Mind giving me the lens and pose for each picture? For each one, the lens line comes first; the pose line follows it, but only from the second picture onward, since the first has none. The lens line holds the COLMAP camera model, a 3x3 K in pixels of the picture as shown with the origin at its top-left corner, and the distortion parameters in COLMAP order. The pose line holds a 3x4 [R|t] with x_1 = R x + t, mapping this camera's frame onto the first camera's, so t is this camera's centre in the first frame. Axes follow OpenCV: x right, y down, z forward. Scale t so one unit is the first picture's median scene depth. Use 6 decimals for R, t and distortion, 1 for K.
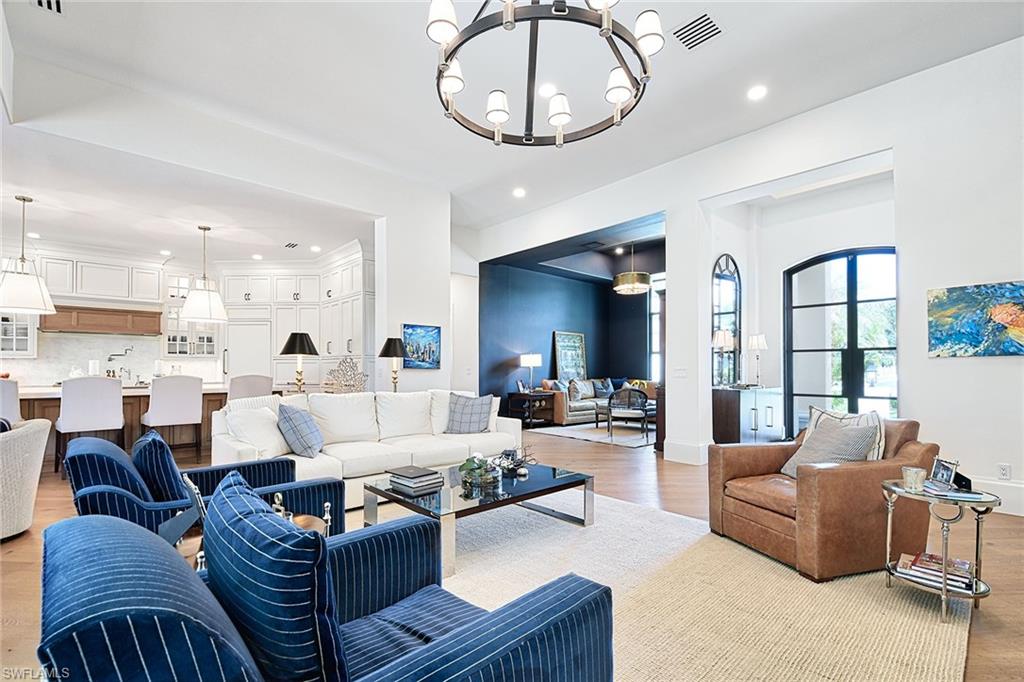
lens RADIAL K [[469.1, 0, 506.5], [0, 469.1, 366.2], [0, 0, 1]] dist [-0.004787, -0.000737]
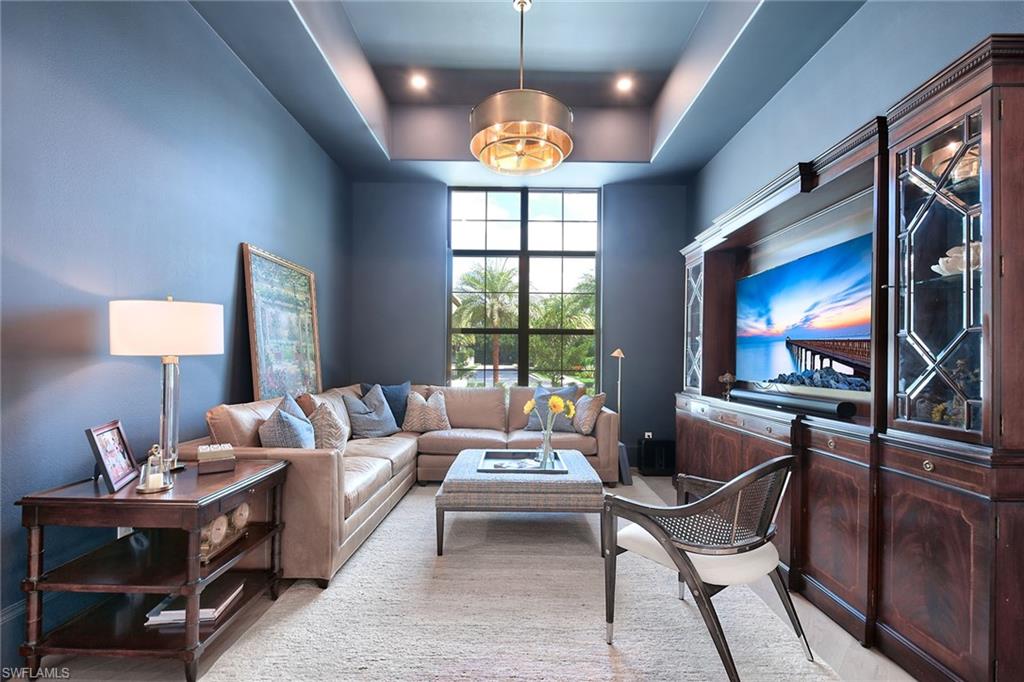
lens RADIAL K [[469.1, 0, 523.0], [0, 469.1, 356.9], [0, 0, 1]] dist [-0.004787, -0.000737]
pose [[0.693085, 0.010138, 0.720785, 0.006591], [-0.011353, 0.999931, -0.003147, 0.000204], [-0.720767, -0.006002, 0.693152, 0.651389]]
